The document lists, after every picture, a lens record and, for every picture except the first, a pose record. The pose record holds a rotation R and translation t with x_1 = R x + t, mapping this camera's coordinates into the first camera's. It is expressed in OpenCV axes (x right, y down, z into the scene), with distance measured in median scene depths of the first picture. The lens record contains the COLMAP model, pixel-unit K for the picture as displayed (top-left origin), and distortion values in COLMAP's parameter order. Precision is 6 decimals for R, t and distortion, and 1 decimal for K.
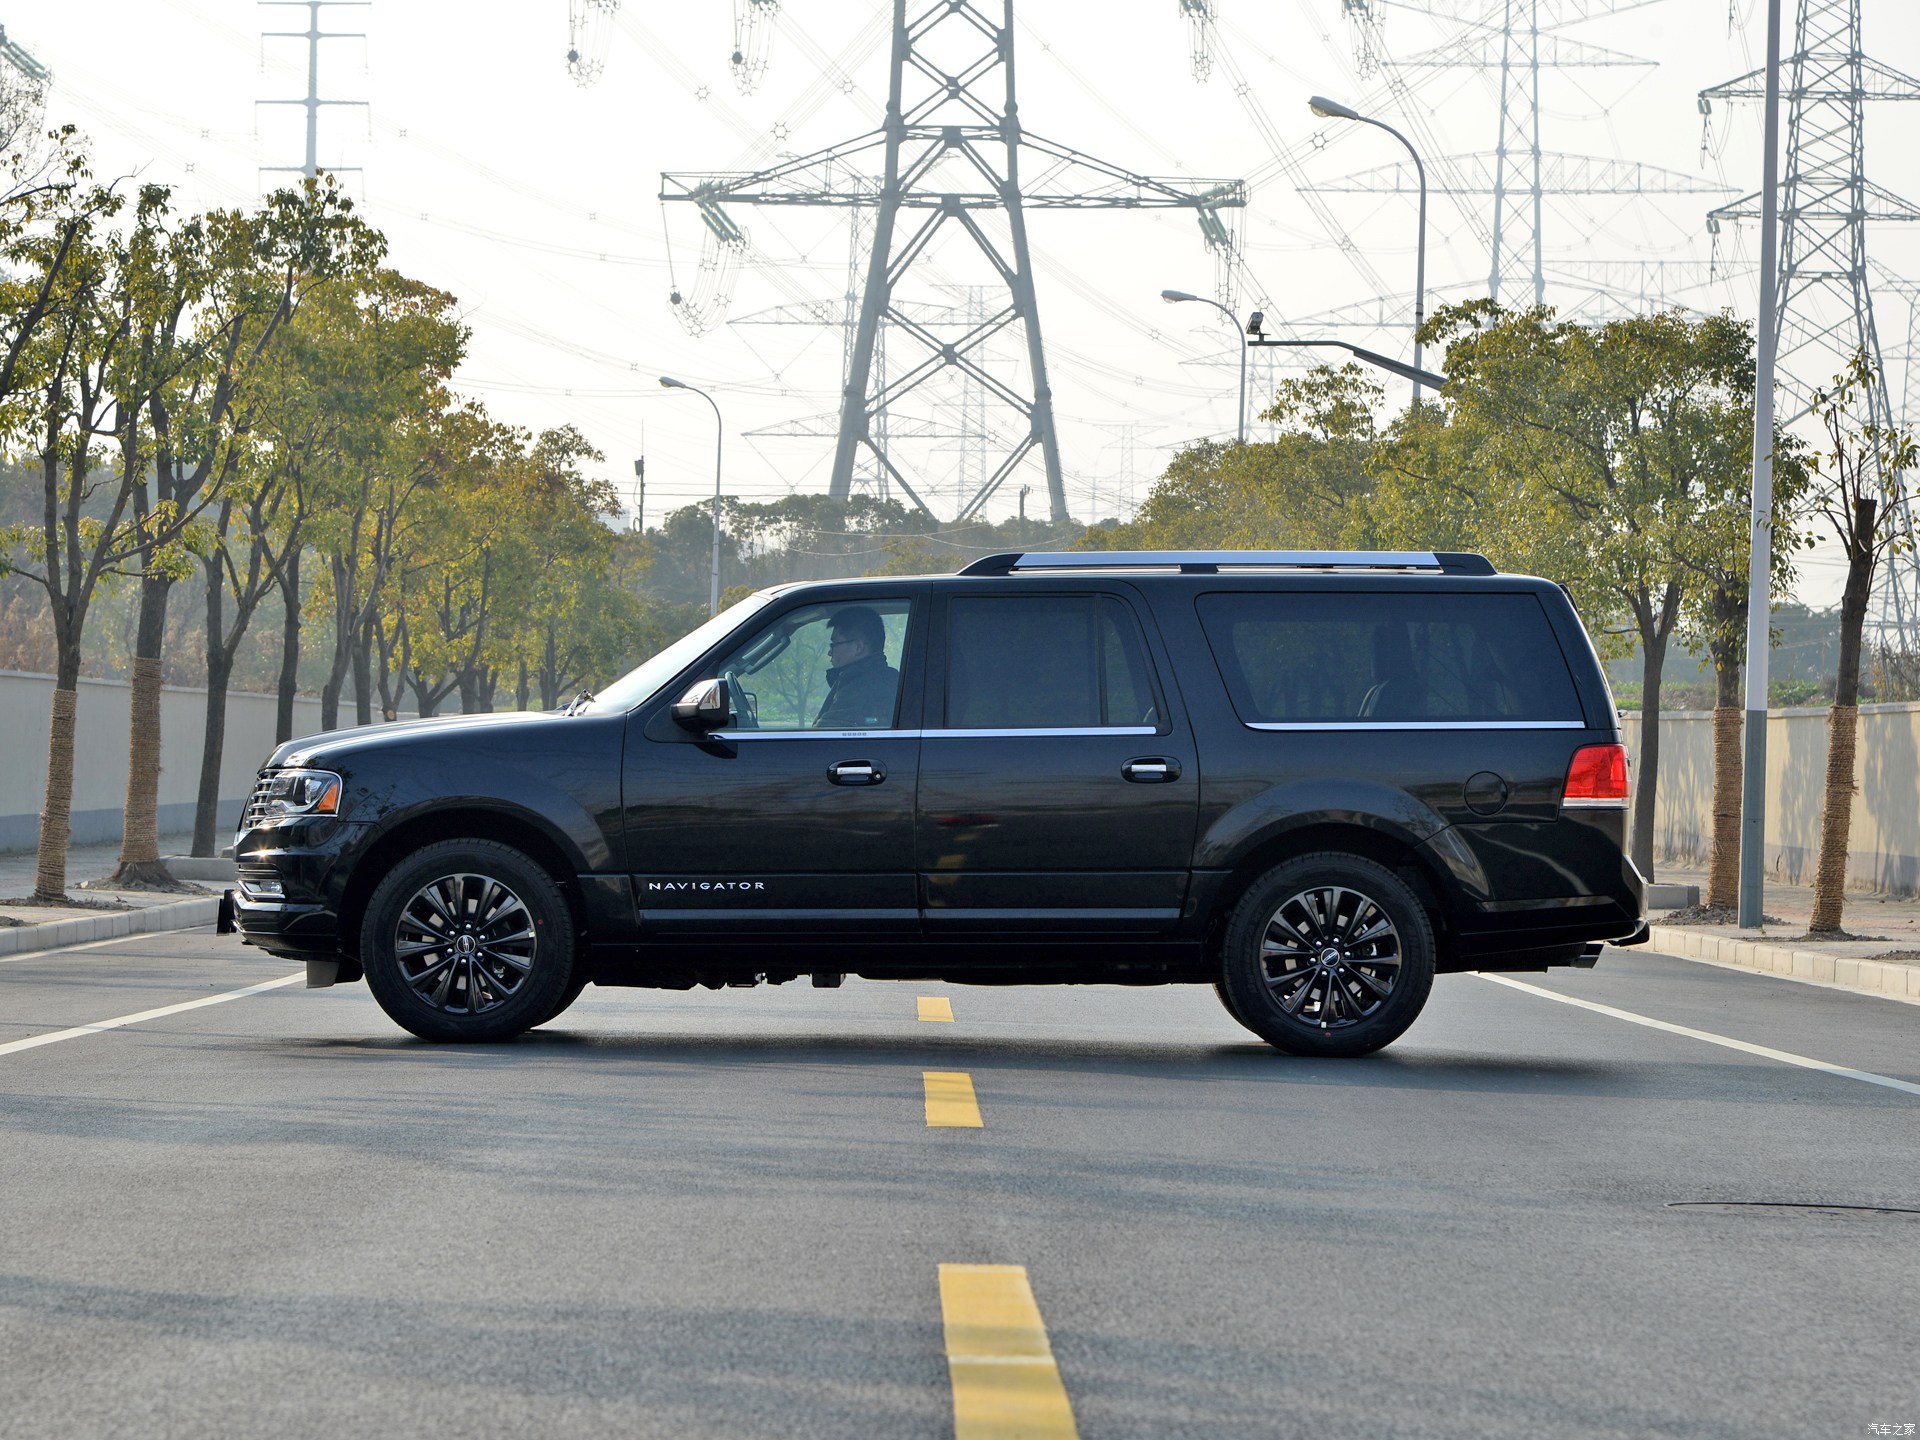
lens RADIAL K [[8526.3, 0, 964.5], [0, 8526.3, 720.8], [0, 0, 1]] dist [0.458086, 0.000000]
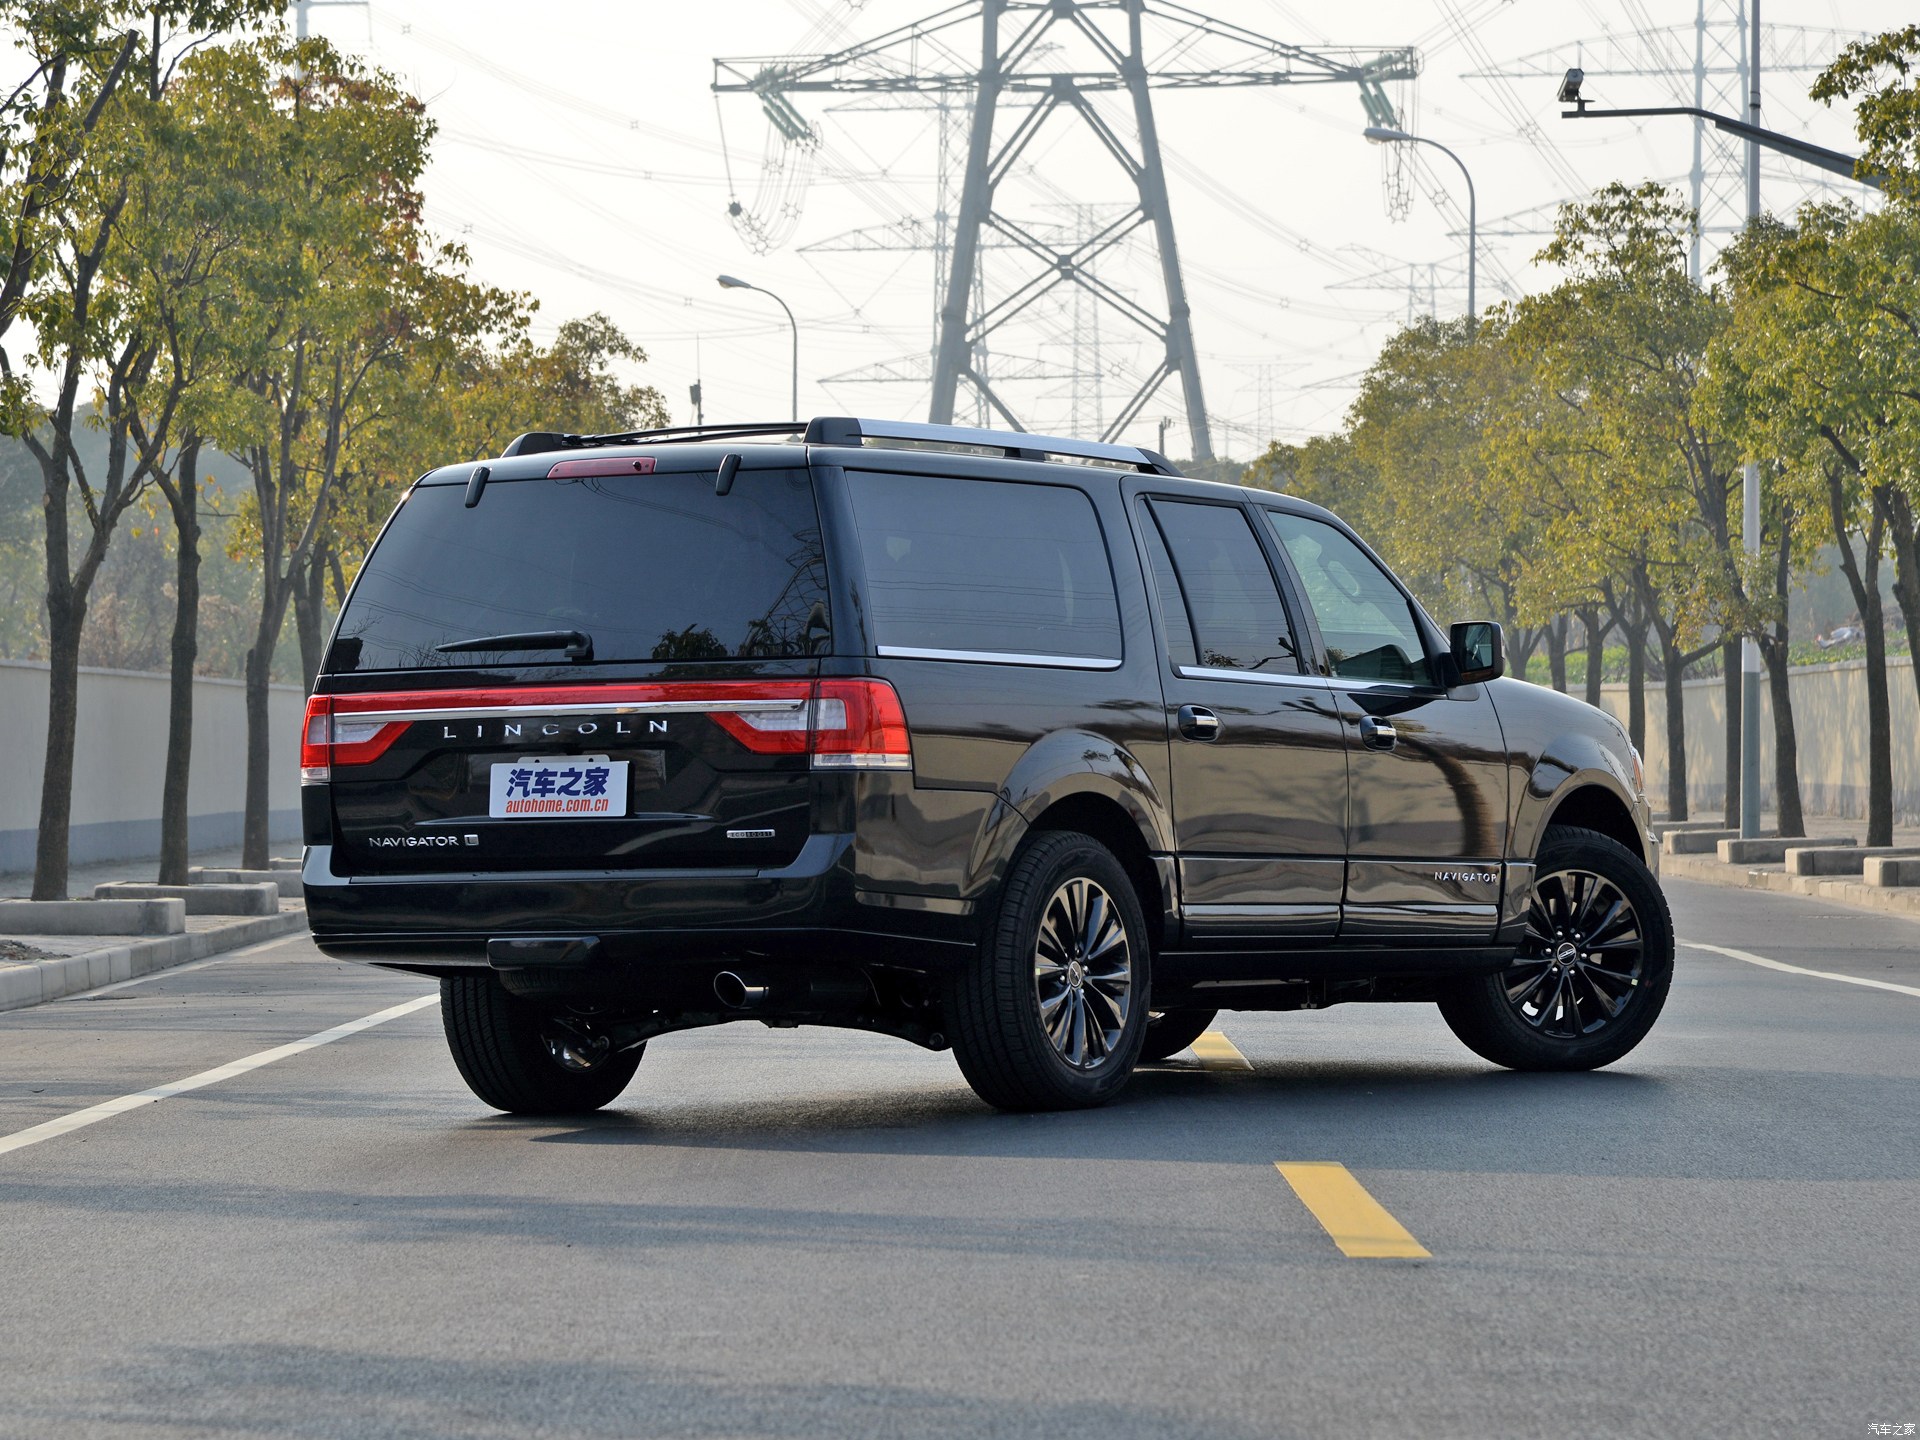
lens RADIAL K [[8526.3, 0, 961.9], [0, 8526.3, 727.9], [0, 0, 1]] dist [0.458086, 0.000000]
pose [[0.999563, -0.028221, -0.008751, -0.009947], [0.028210, 0.999601, -0.001298, 0.004628], [0.008784, 0.001050, 0.999961, 0.285290]]
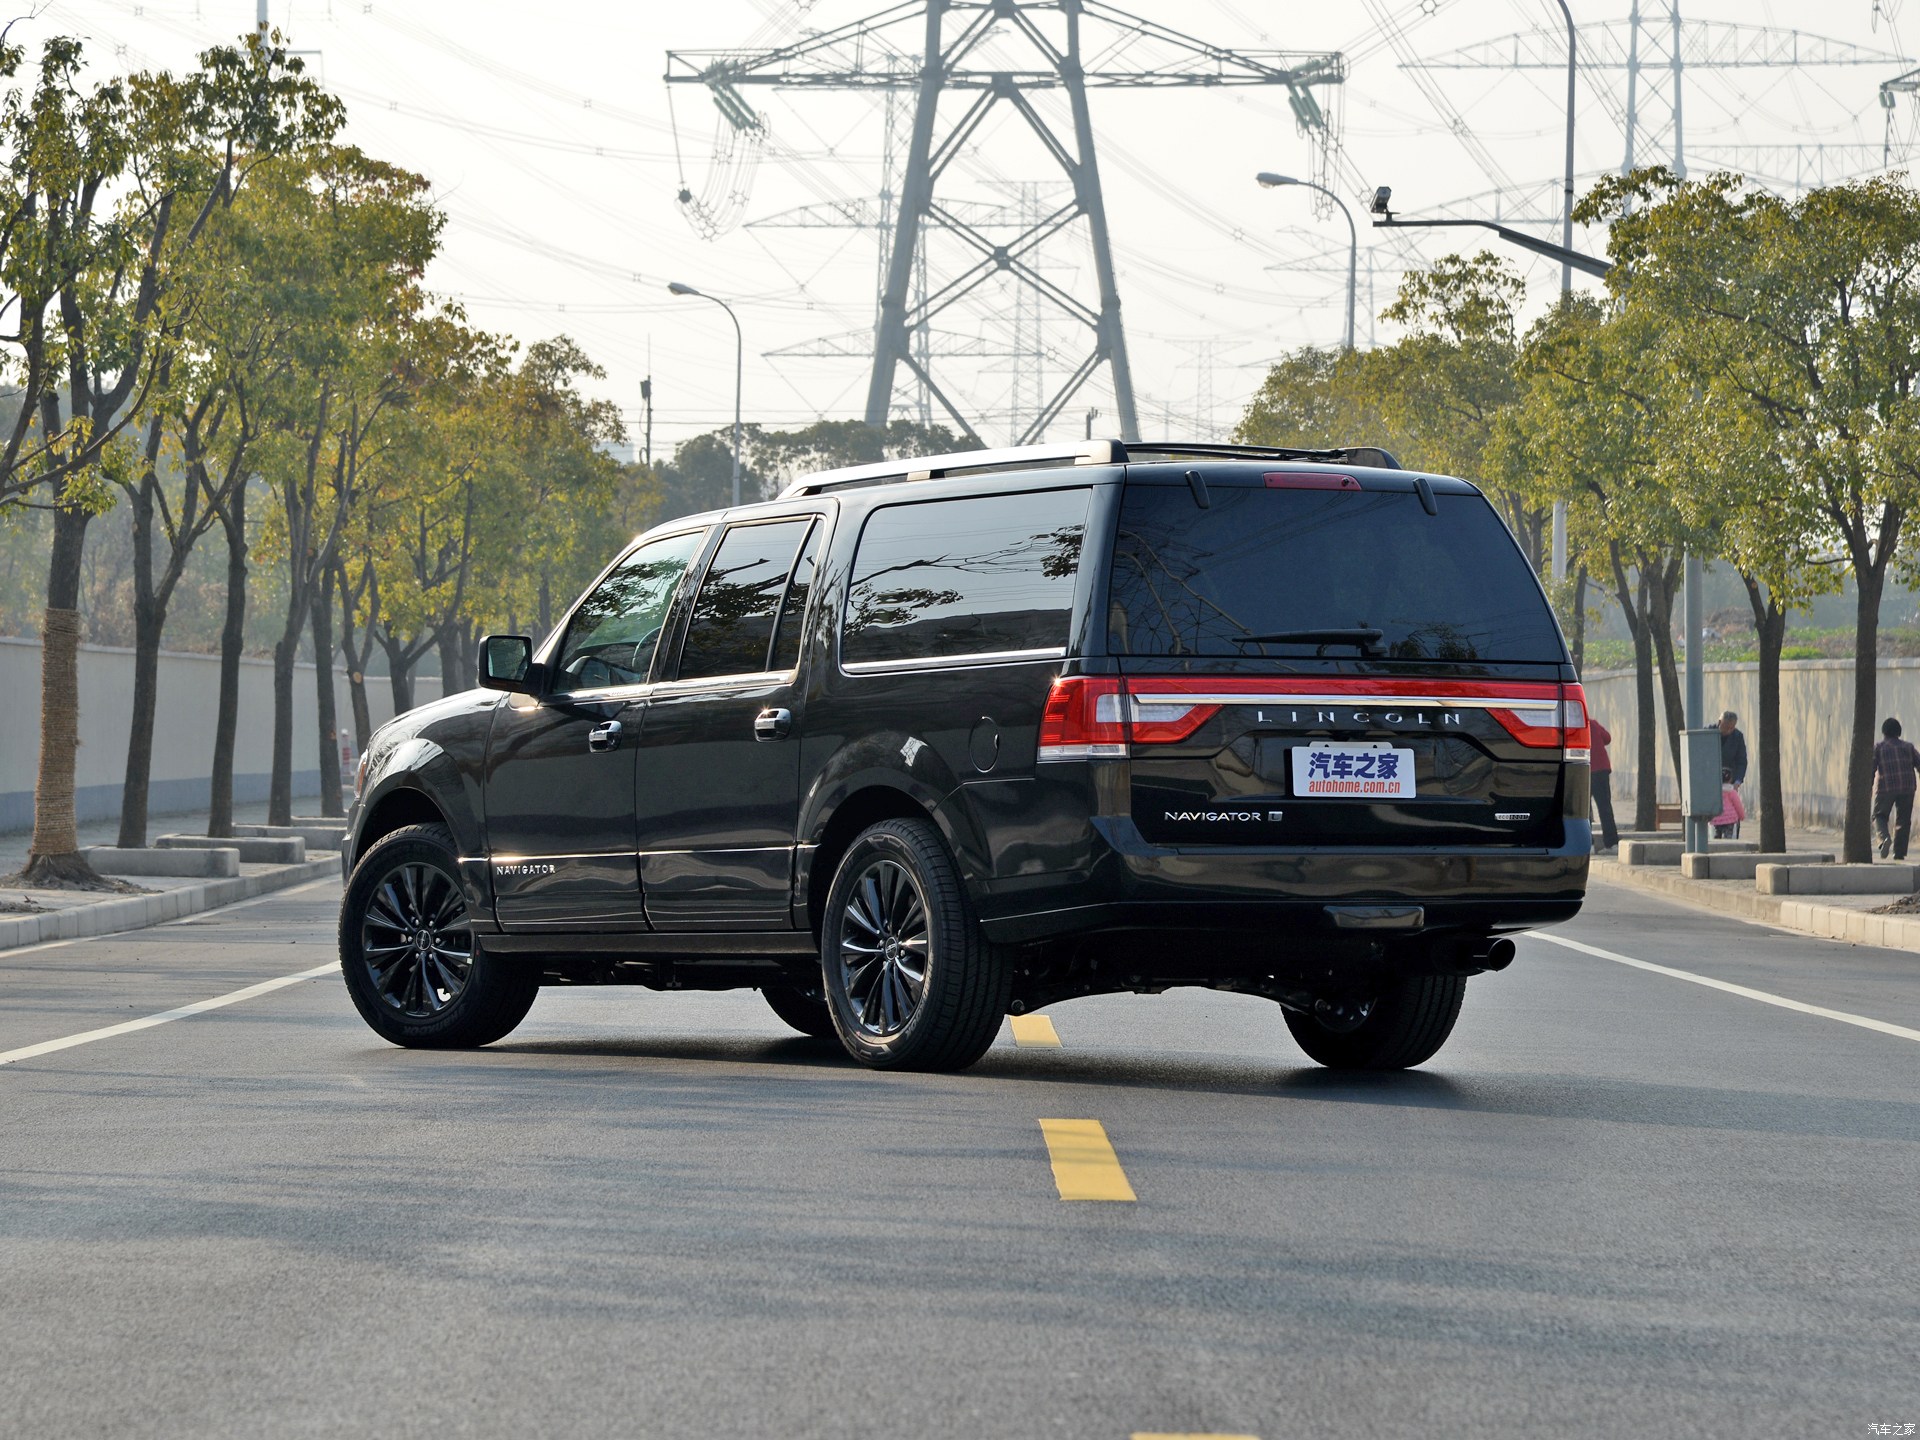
lens RADIAL K [[9533.7, 0, 958.0], [0, 9533.7, 721.0], [0, 0, 1]] dist [0.553777, 0.000000]
pose [[0.999944, -0.009300, -0.005061, -0.003017], [0.009318, 0.999950, 0.003516, 0.000873], [0.005028, -0.003563, 0.999981, 0.056420]]
